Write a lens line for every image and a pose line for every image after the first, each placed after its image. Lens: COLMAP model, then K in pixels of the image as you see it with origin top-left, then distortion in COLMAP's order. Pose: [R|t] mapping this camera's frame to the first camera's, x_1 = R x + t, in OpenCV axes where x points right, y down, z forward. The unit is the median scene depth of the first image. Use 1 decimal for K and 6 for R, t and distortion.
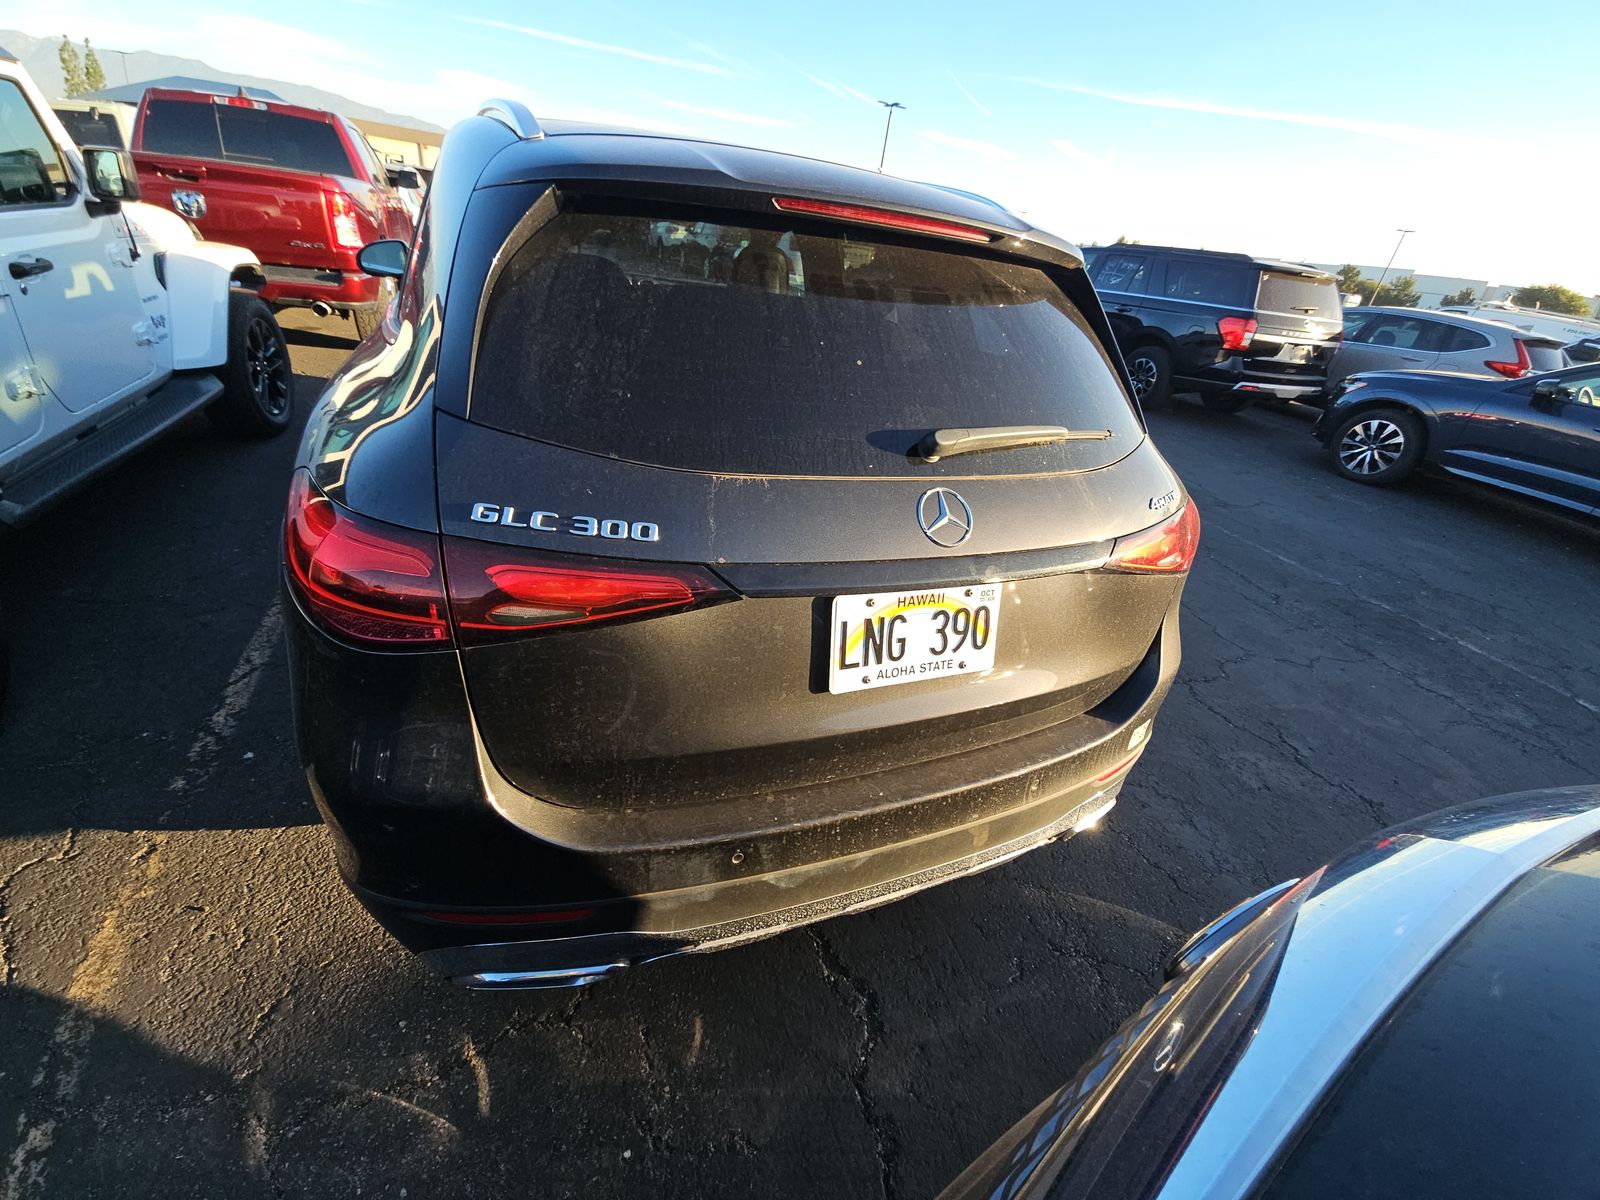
lens RADIAL K [[643.5, 0, 800.0], [0, 643.5, 600.0], [0, 0, 1]] dist [0.018279, -0.014427]
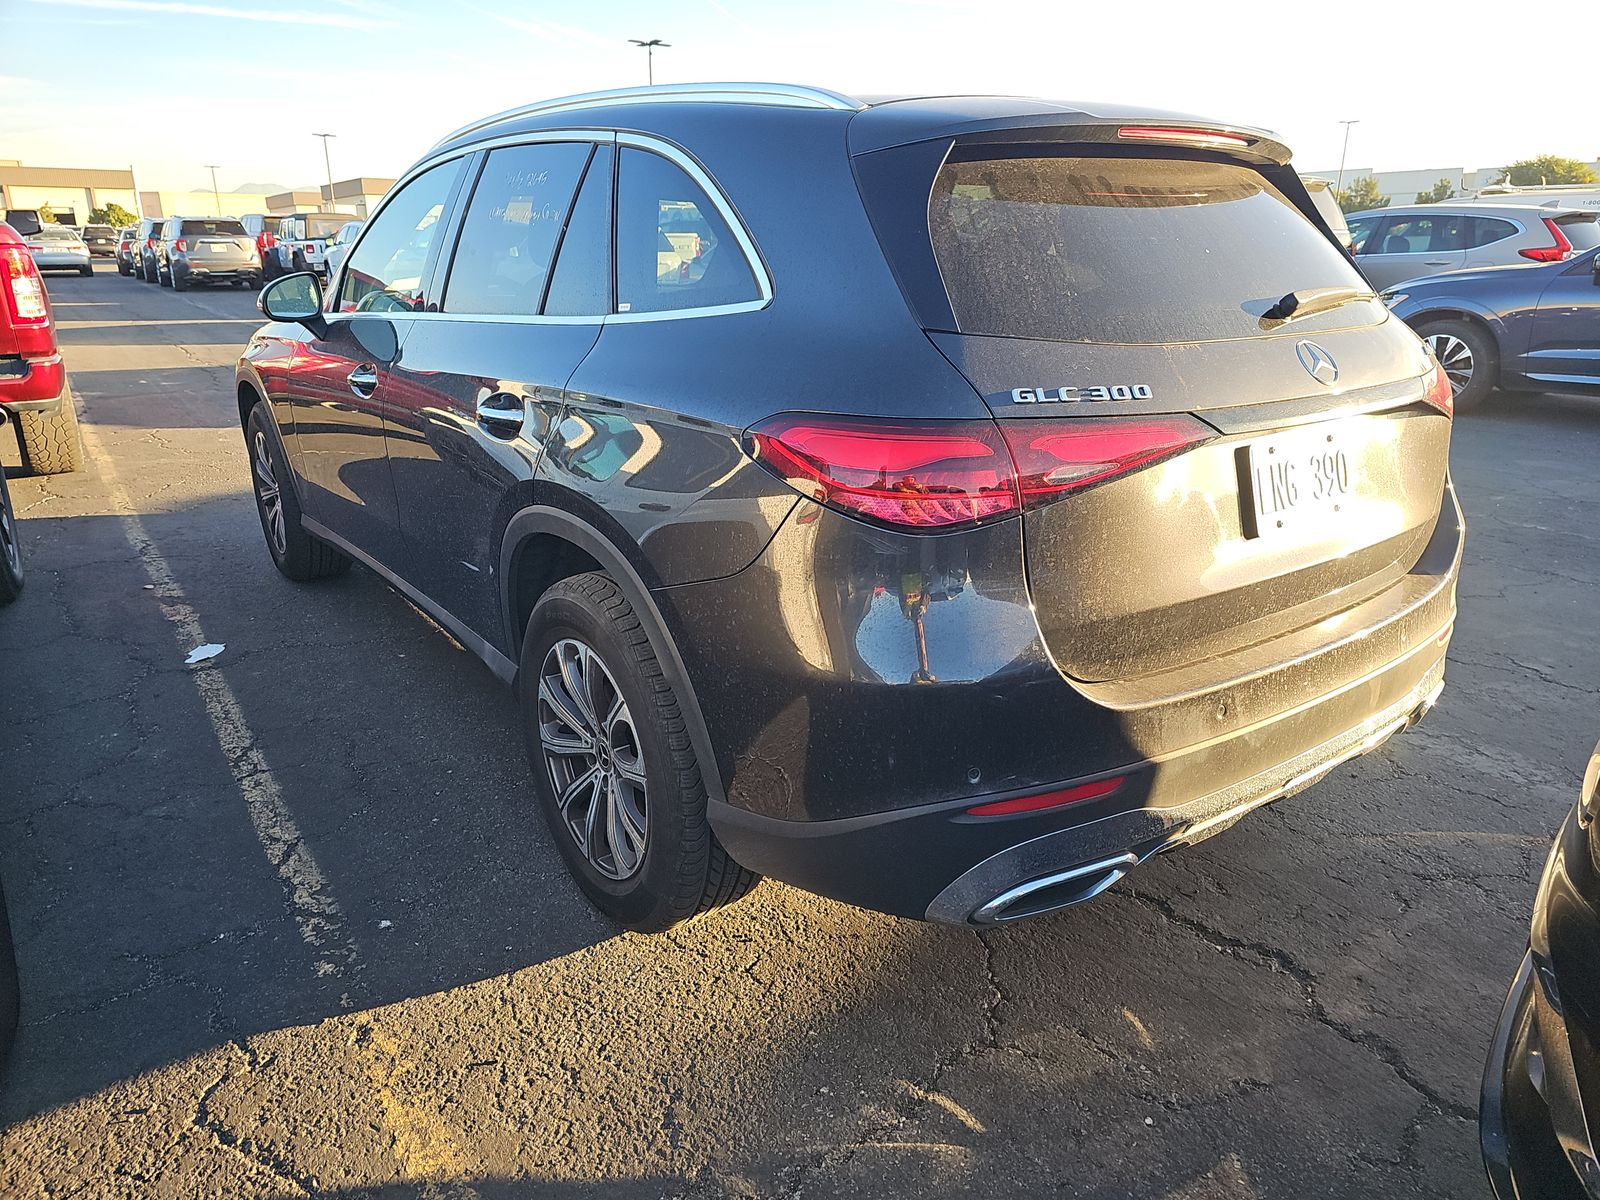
lens RADIAL K [[1070.1, 0, 797.7], [0, 1070.1, 611.8], [0, 0, 1]] dist [0.058398, -0.064910]
pose [[0.960061, -0.200841, 0.194797, -0.733404], [0.230496, 0.962397, -0.143746, 0.236221], [-0.158602, 0.182905, 0.970253, -0.417234]]
